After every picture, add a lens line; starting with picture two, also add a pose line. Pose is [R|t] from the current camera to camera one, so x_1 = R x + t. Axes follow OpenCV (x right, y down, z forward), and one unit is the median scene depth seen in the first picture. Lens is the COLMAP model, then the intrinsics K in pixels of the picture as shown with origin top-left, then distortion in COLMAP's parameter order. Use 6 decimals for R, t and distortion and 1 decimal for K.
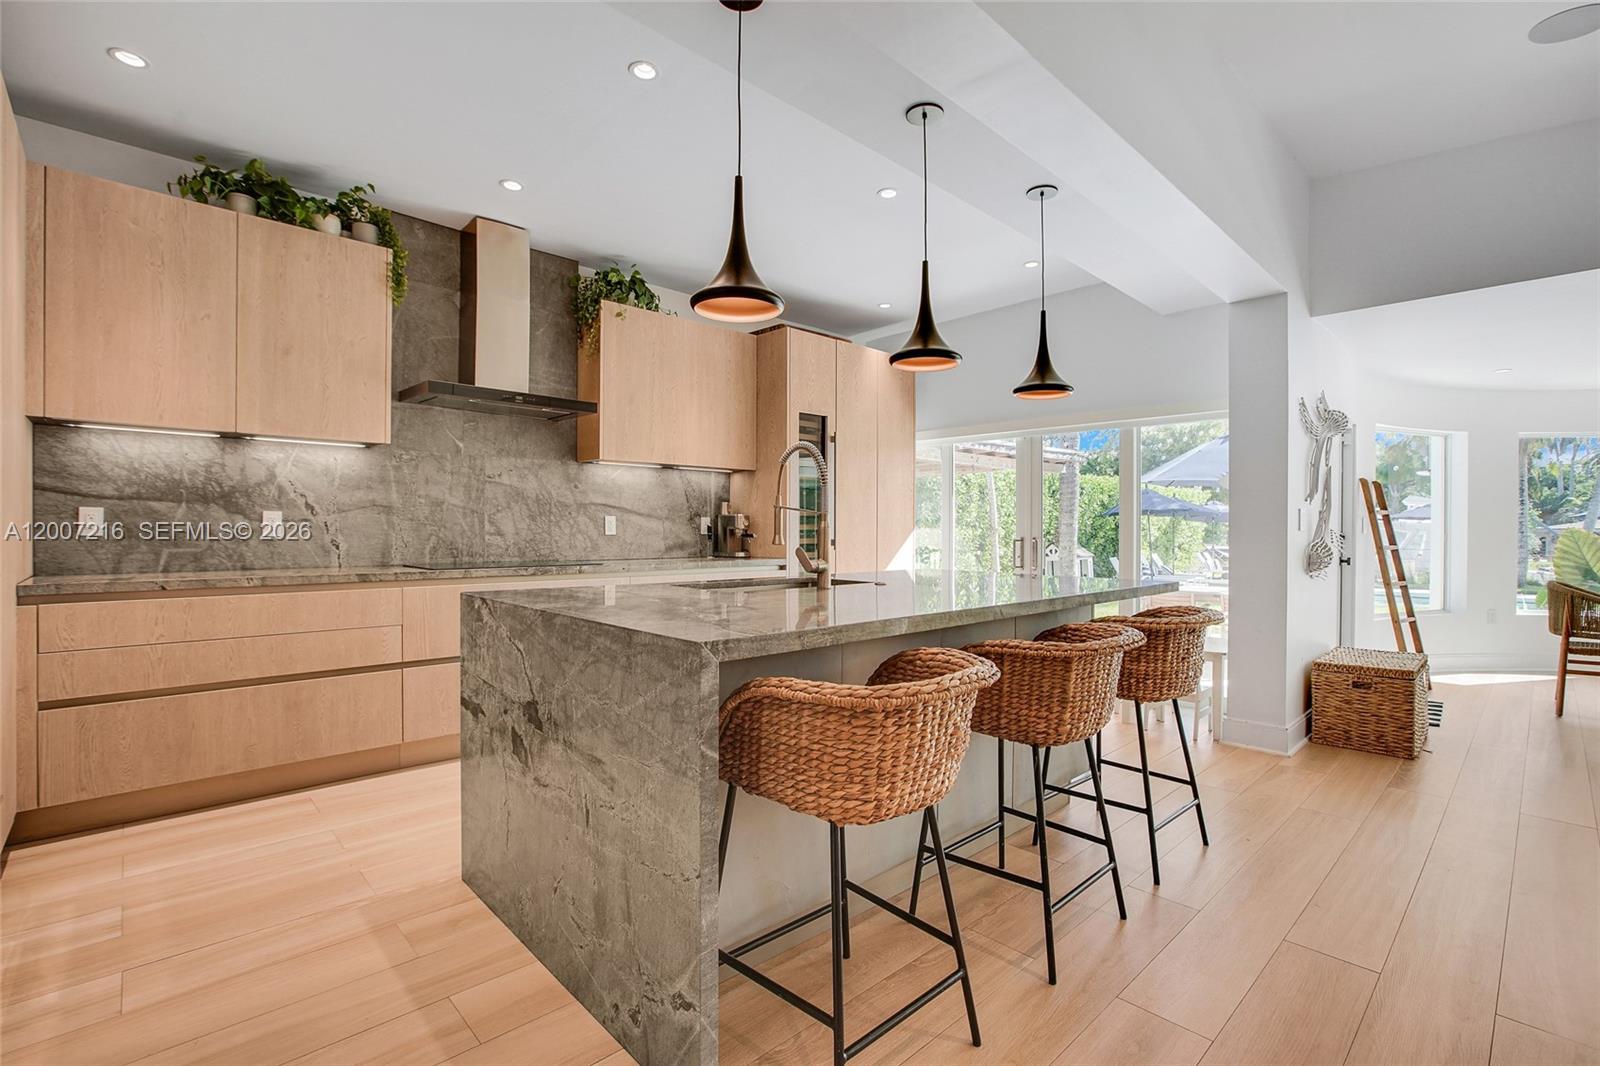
lens RADIAL K [[723.6, 0, 794.6], [0, 723.6, 524.1], [0, 0, 1]] dist [-0.027423, 0.000655]
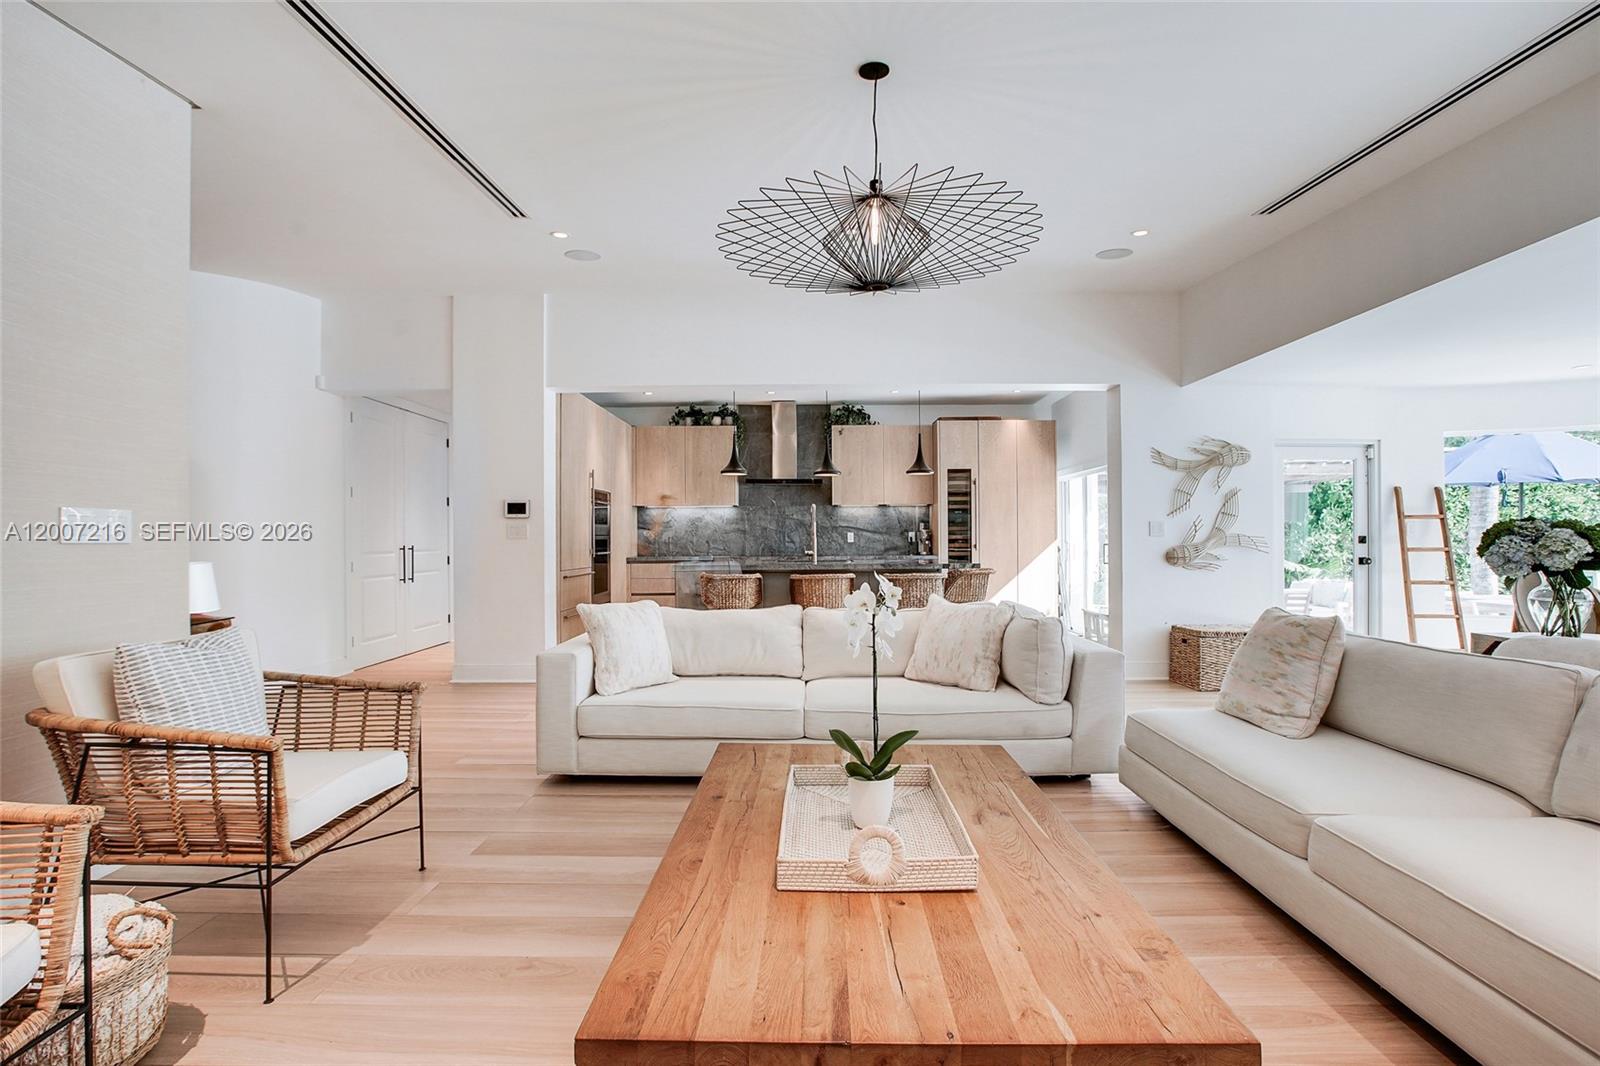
lens RADIAL K [[723.6, 0, 801.3], [0, 723.6, 536.5], [0, 0, 1]] dist [-0.027423, 0.000655]
pose [[0.731193, -0.012490, -0.682057, 1.132552], [0.014167, 0.999895, -0.003122, 0.004417], [0.682024, -0.007380, 0.731293, -0.587192]]
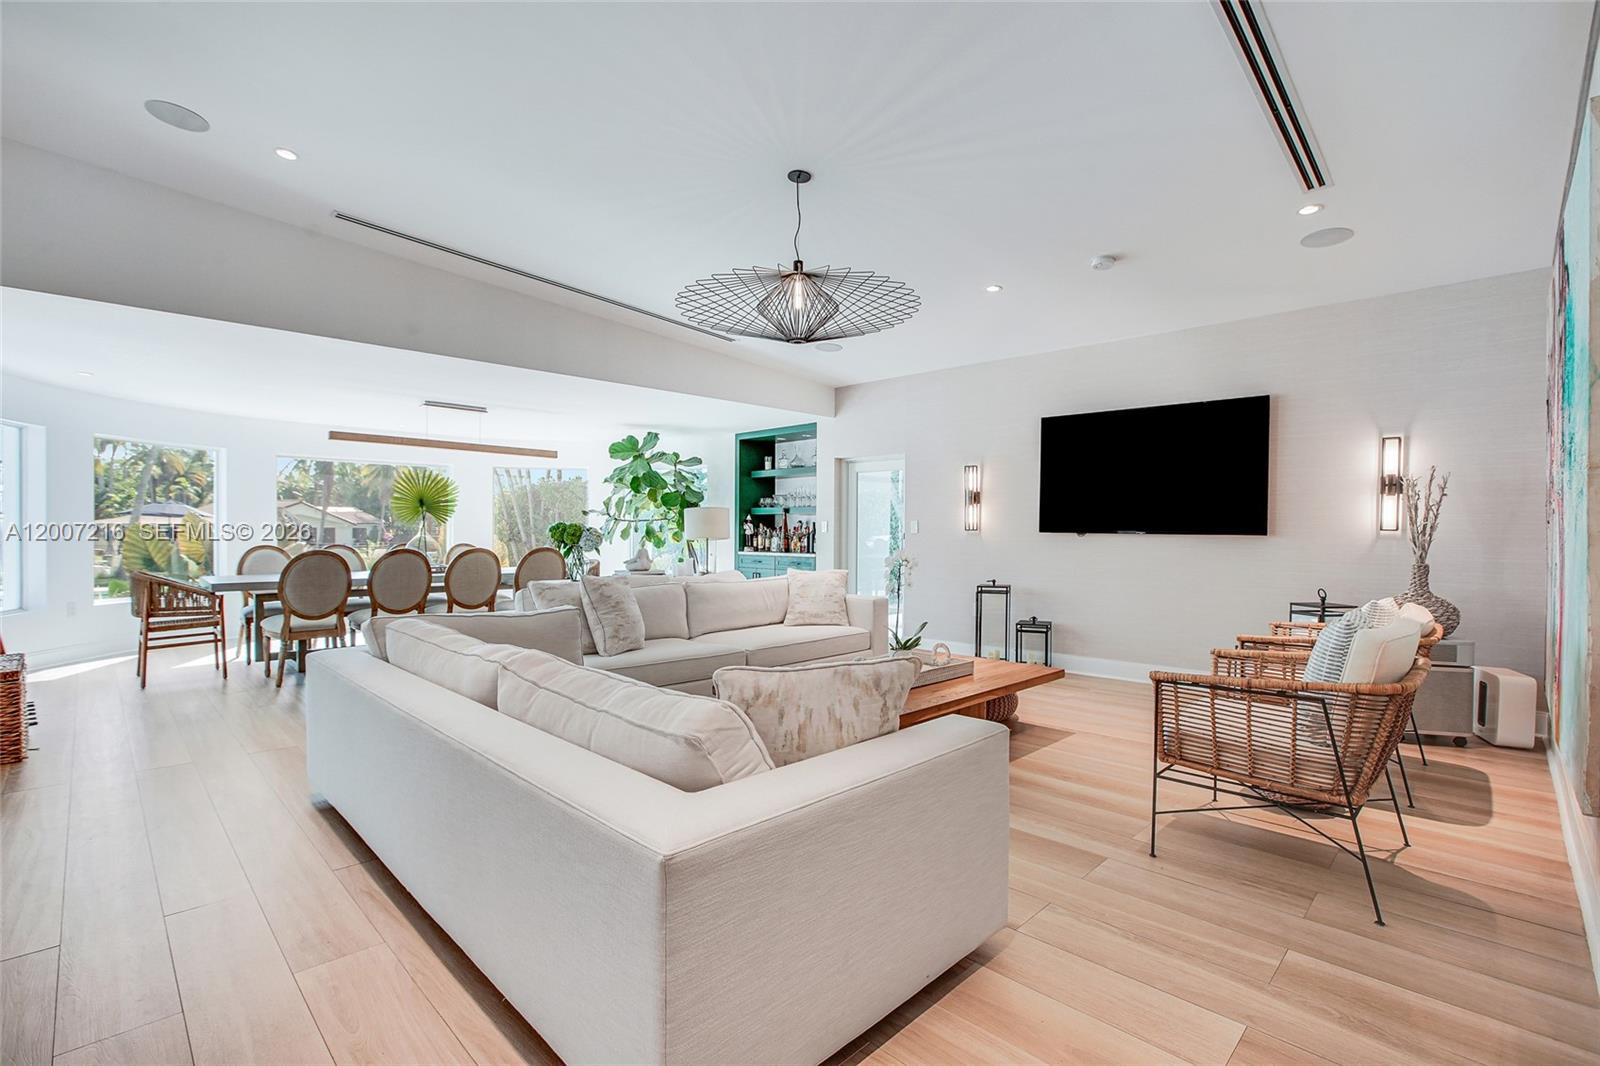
lens RADIAL K [[723.6, 0, 807.4], [0, 723.6, 534.3], [0, 0, 1]] dist [-0.027423, 0.000655]
pose [[-0.045509, -0.014619, 0.998857, -0.119317], [-0.006729, 0.999875, 0.014328, -0.001353], [-0.998941, -0.006069, -0.045602, -0.036482]]
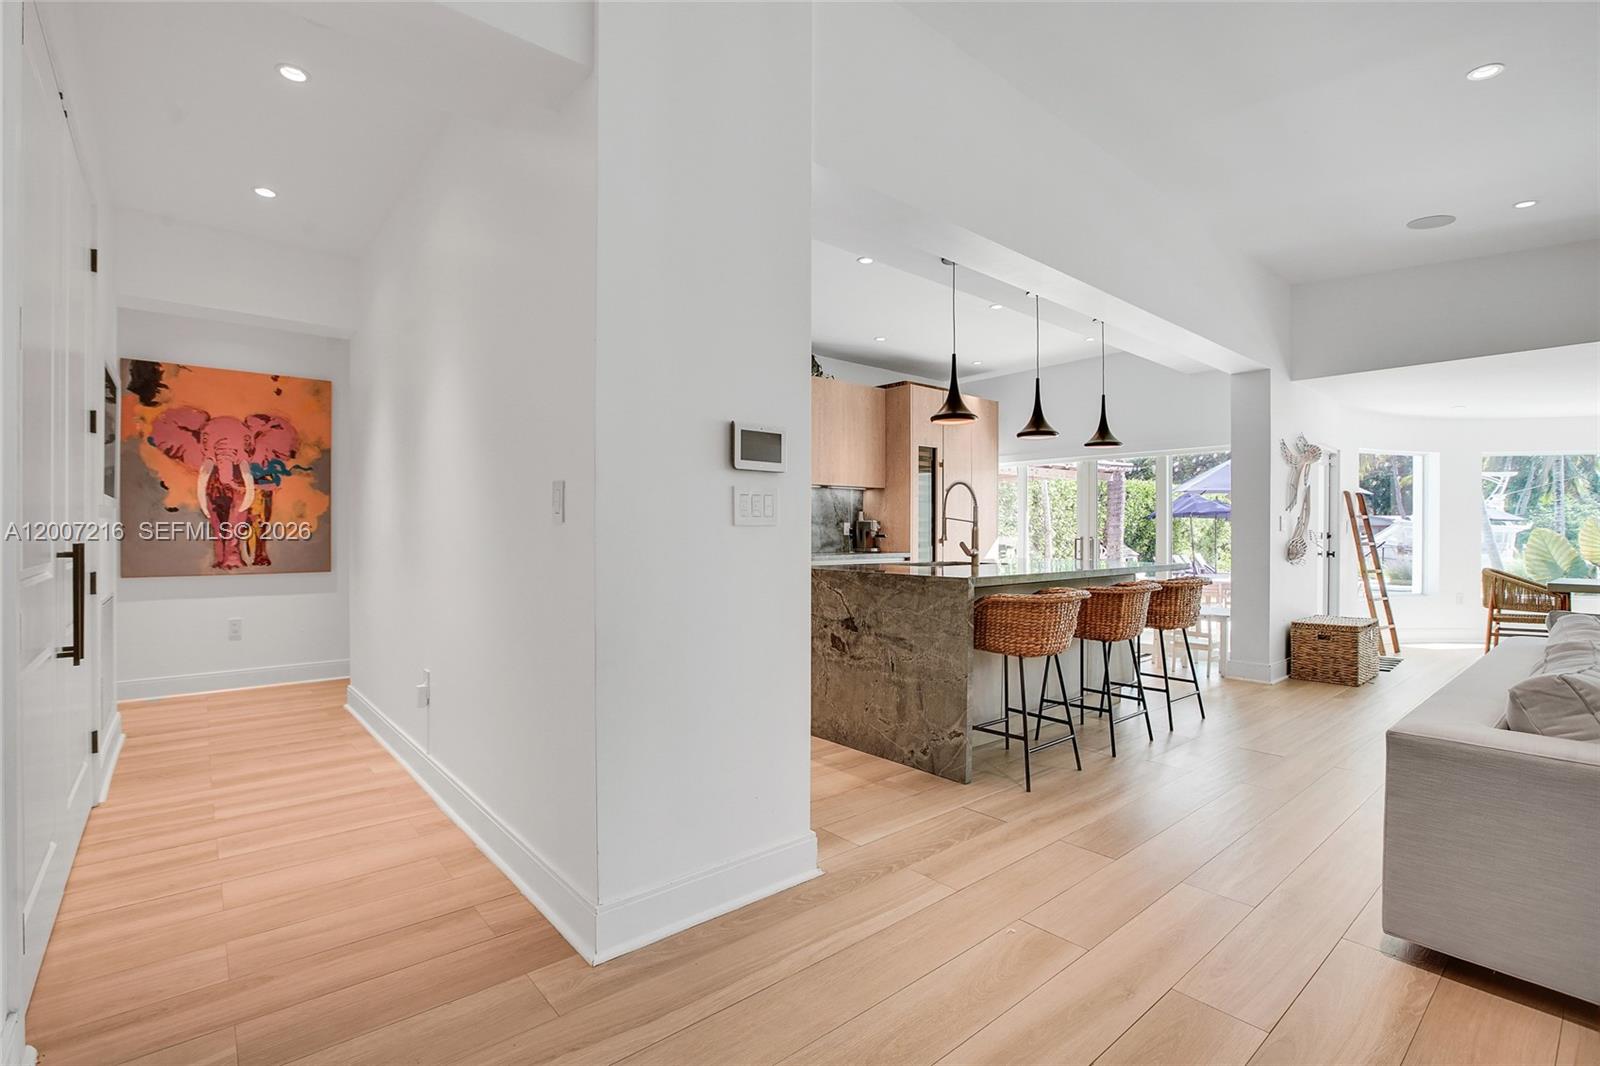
lens RADIAL K [[723.6, 0, 805.5], [0, 723.6, 527.6], [0, 0, 1]] dist [-0.027423, 0.000655]
pose [[0.999124, -0.003374, -0.041719, -0.188508], [0.003446, 0.999993, 0.001674, -0.003633], [0.041713, -0.001816, 0.999128, -0.473121]]
